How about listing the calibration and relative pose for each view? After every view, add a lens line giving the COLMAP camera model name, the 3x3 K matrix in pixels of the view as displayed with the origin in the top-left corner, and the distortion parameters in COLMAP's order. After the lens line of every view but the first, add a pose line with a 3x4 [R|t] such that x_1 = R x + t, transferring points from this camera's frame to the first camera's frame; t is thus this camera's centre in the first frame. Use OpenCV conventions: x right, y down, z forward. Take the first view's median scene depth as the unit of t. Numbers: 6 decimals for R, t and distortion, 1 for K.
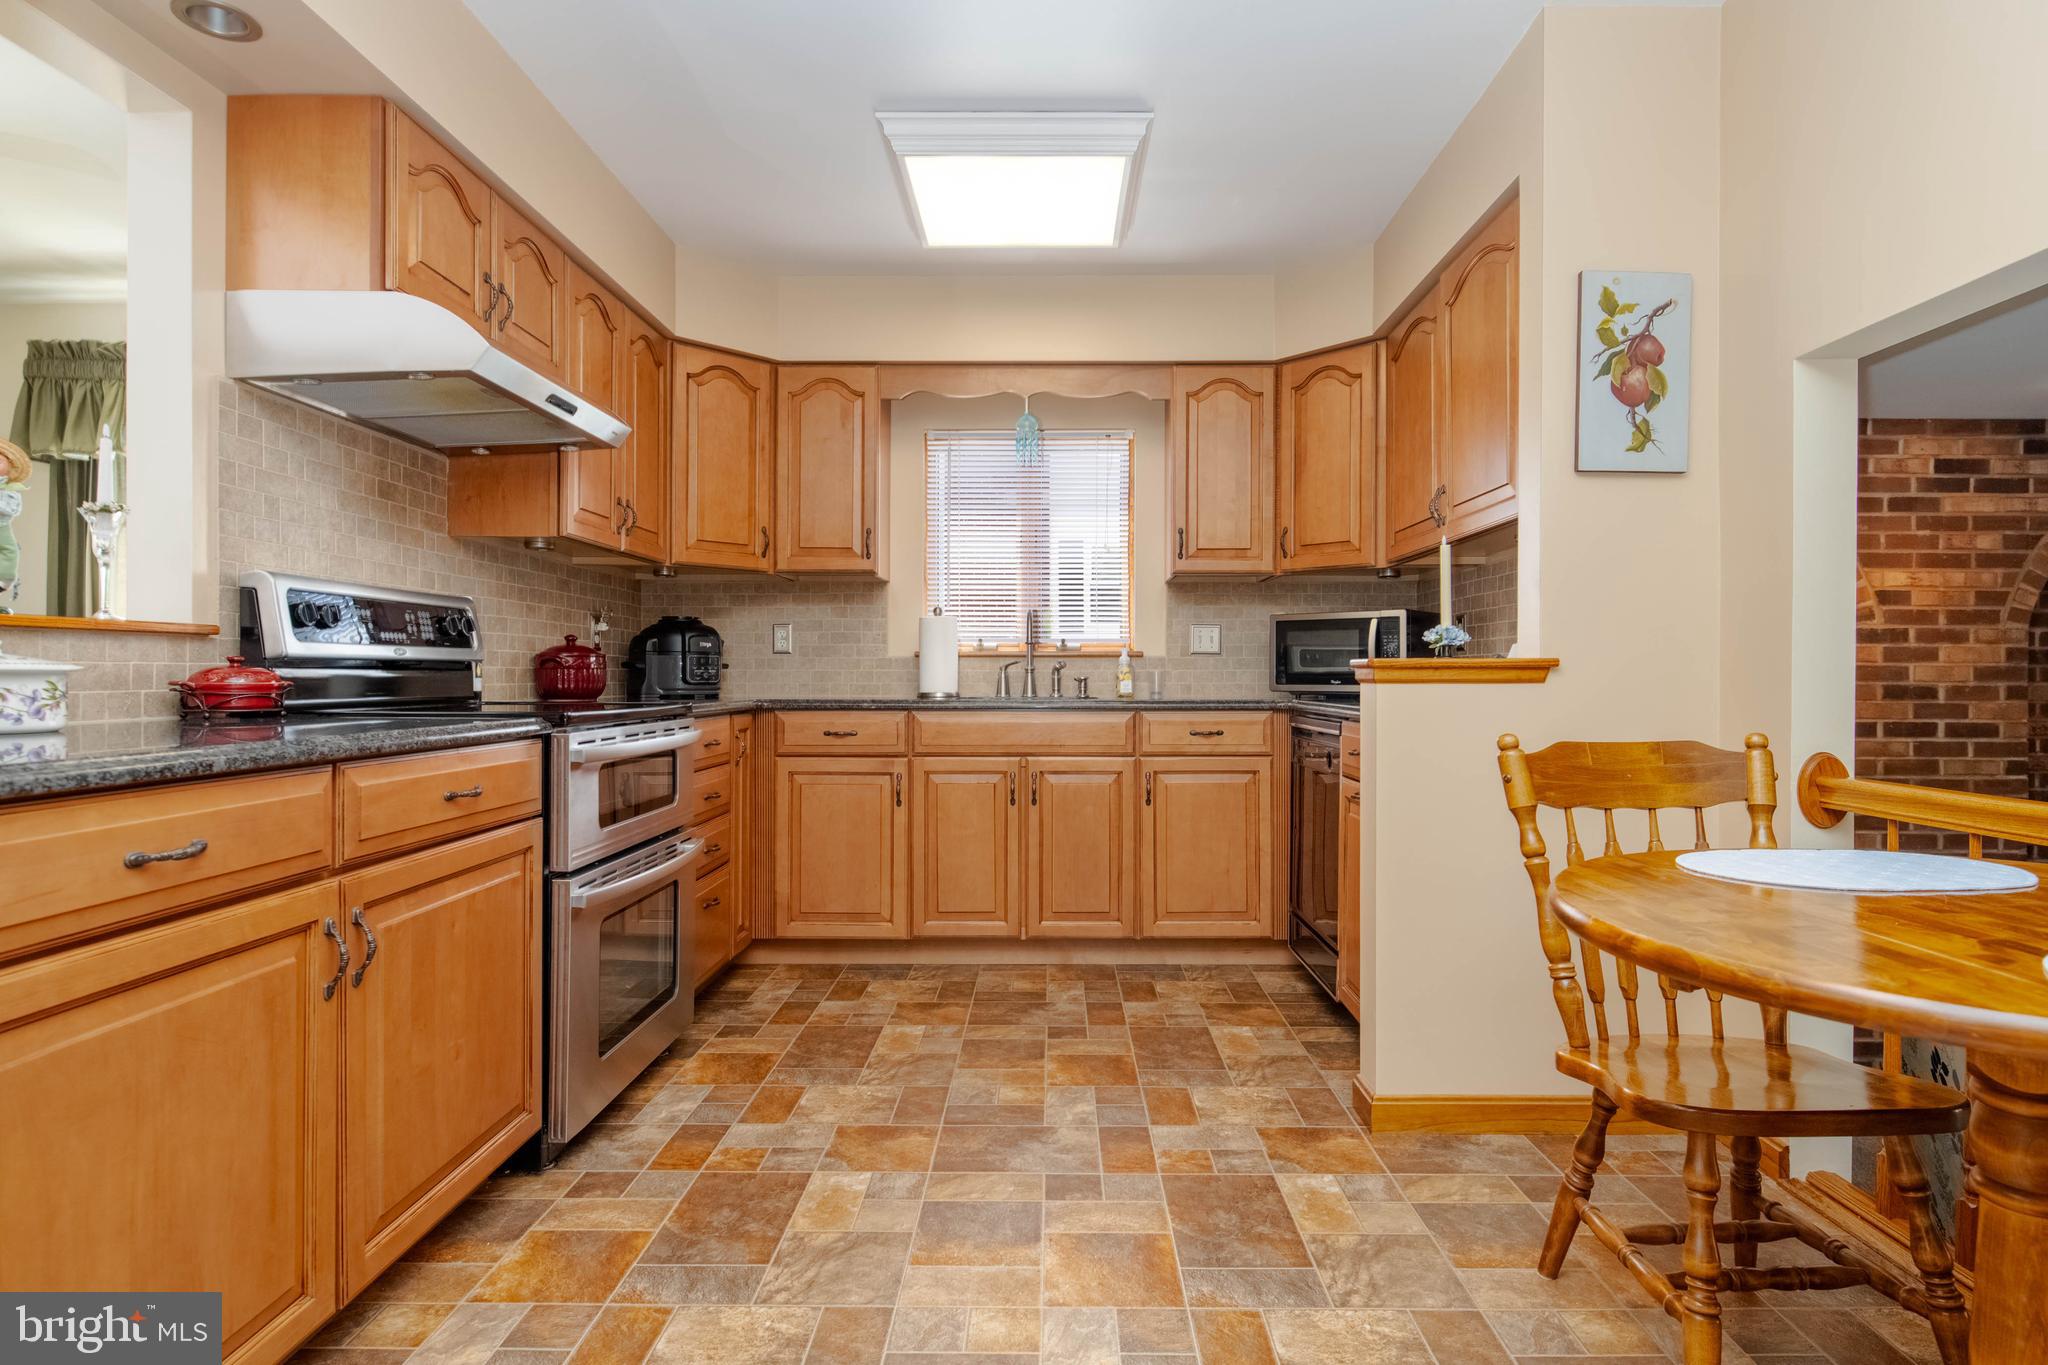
lens RADIAL K [[1104.7, 0, 1036.3], [0, 1104.7, 674.7], [0, 0, 1]] dist [0.005789, -0.008187]
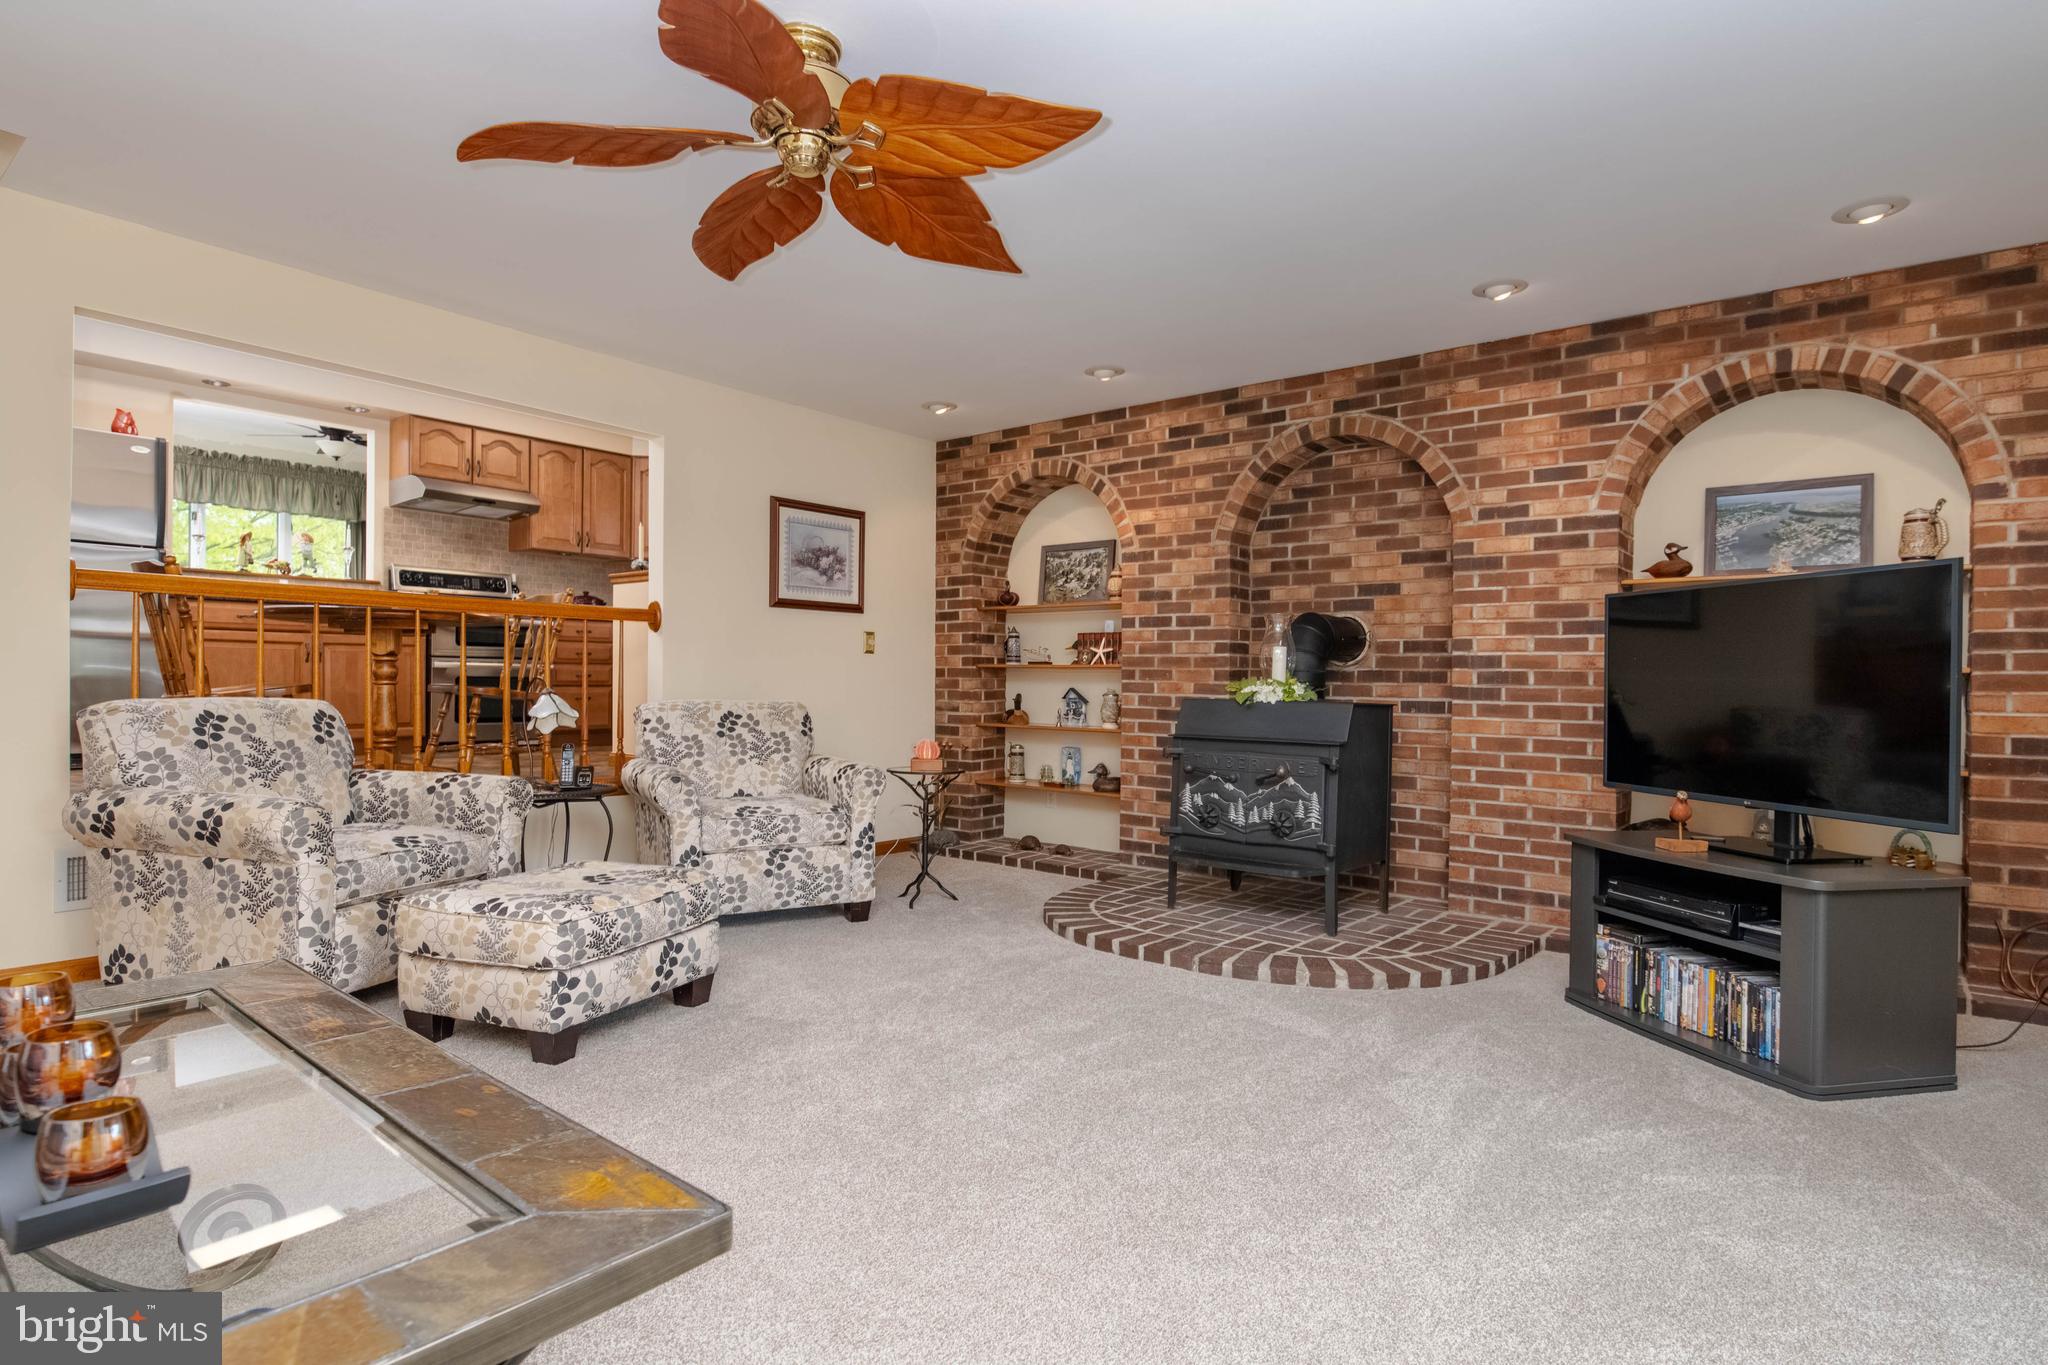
lens RADIAL K [[1104.7, 0, 1033.7], [0, 1104.7, 688.1], [0, 0, 1]] dist [0.005789, -0.008187]
pose [[0.779521, 0.009766, -0.626300, 1.558806], [-0.011628, 0.999932, 0.001118, 0.134969], [0.626268, 0.006411, 0.779581, -0.199859]]
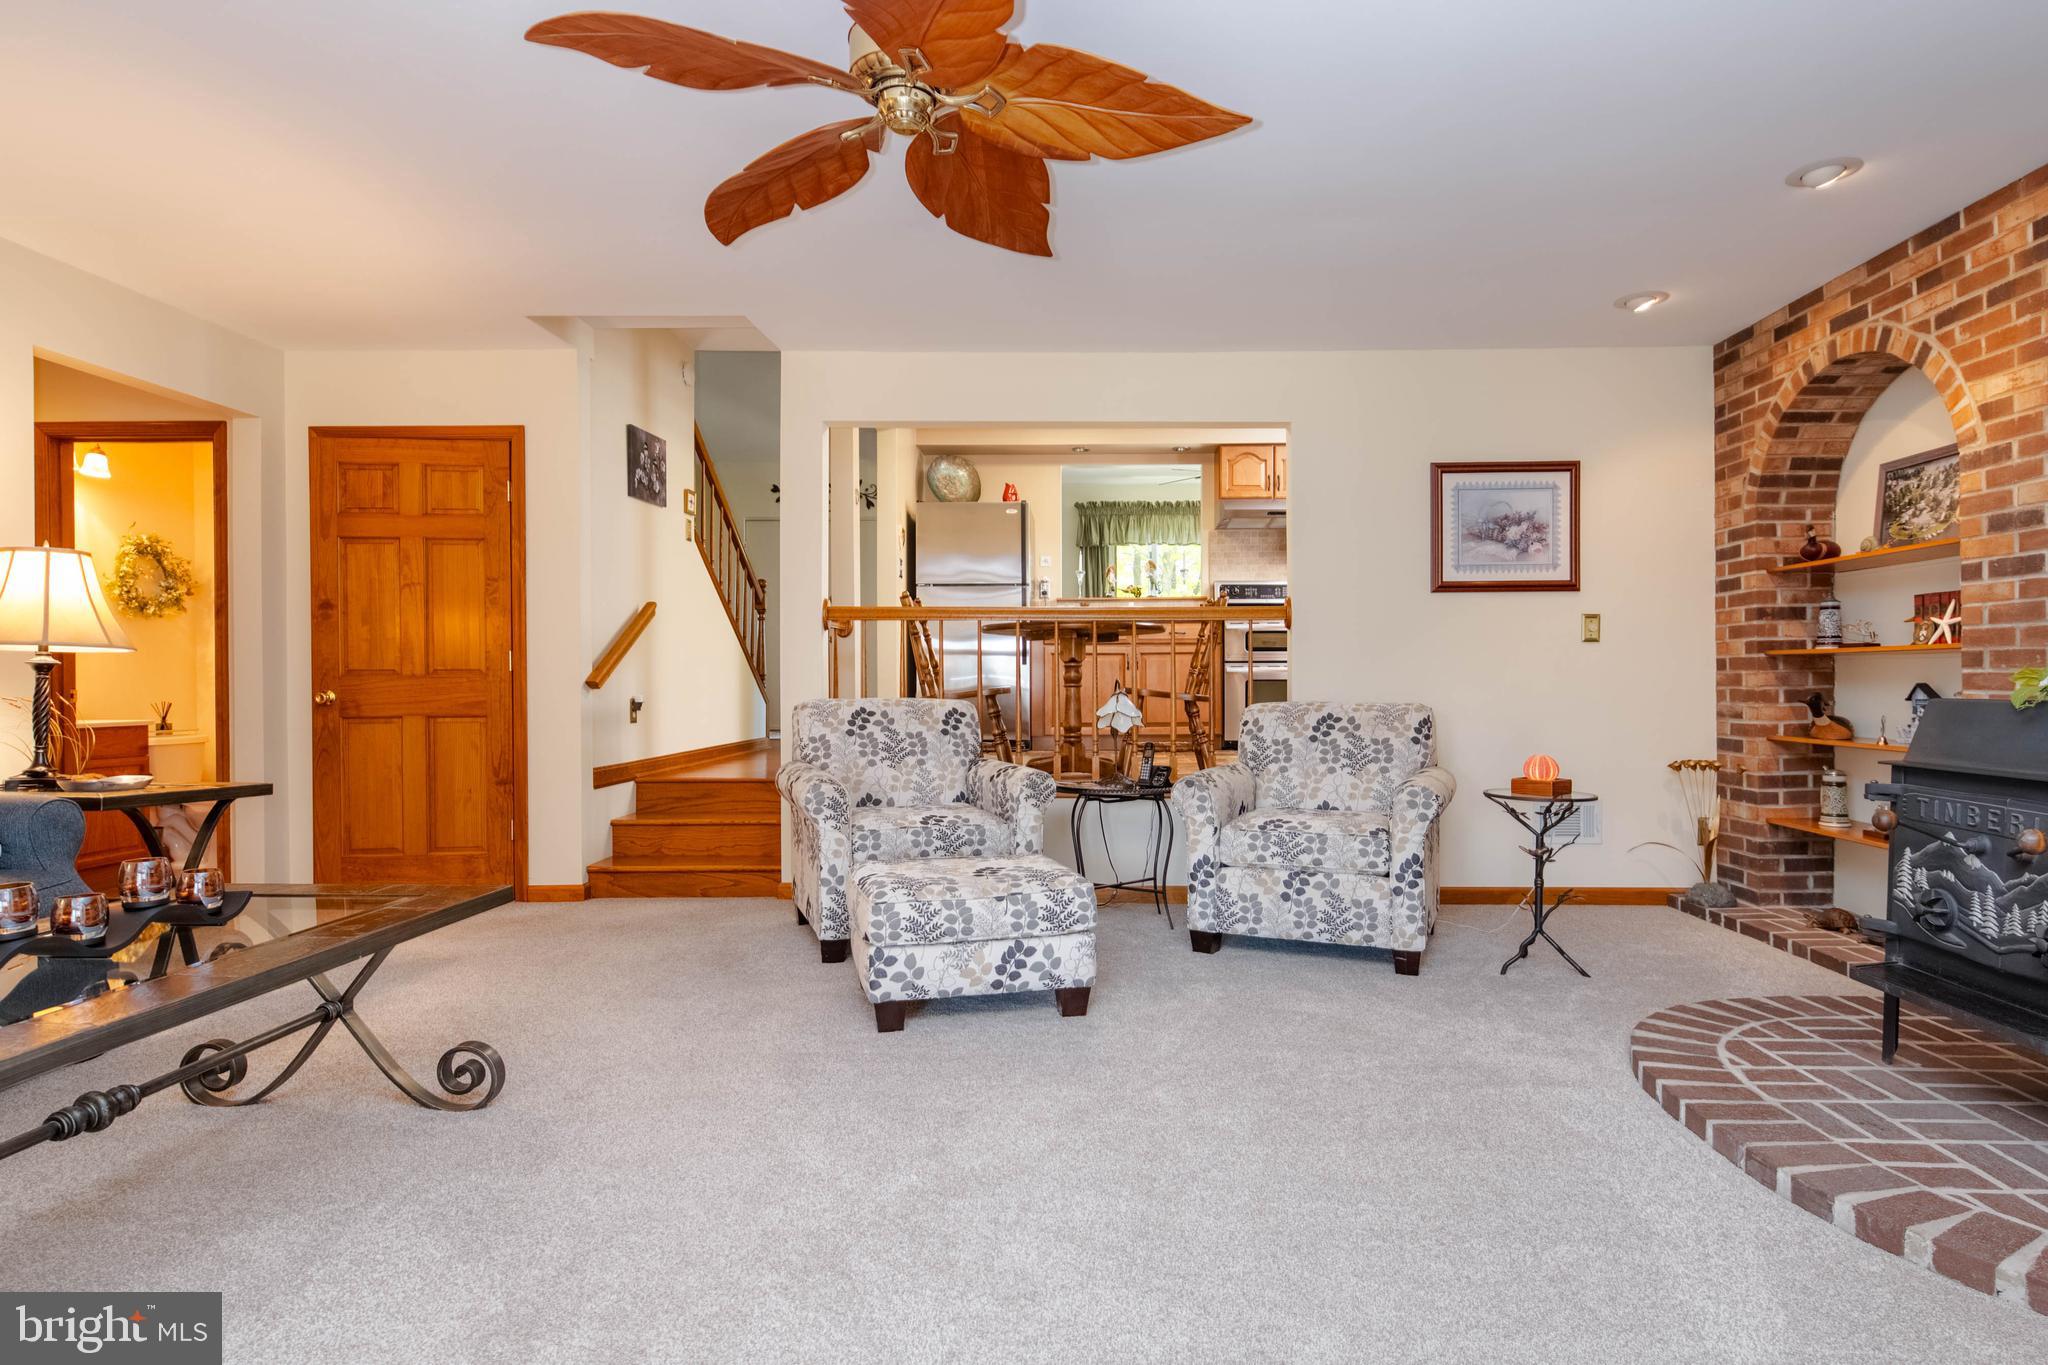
lens RADIAL K [[1104.7, 0, 1025.0], [0, 1104.7, 688.7], [0, 0, 1]] dist [0.005789, -0.008187]
pose [[-0.058134, 0.003910, -0.998301, 1.645371], [-0.000644, 0.999992, 0.003954, 0.137161], [0.998309, 0.000873, -0.058131, 0.321478]]
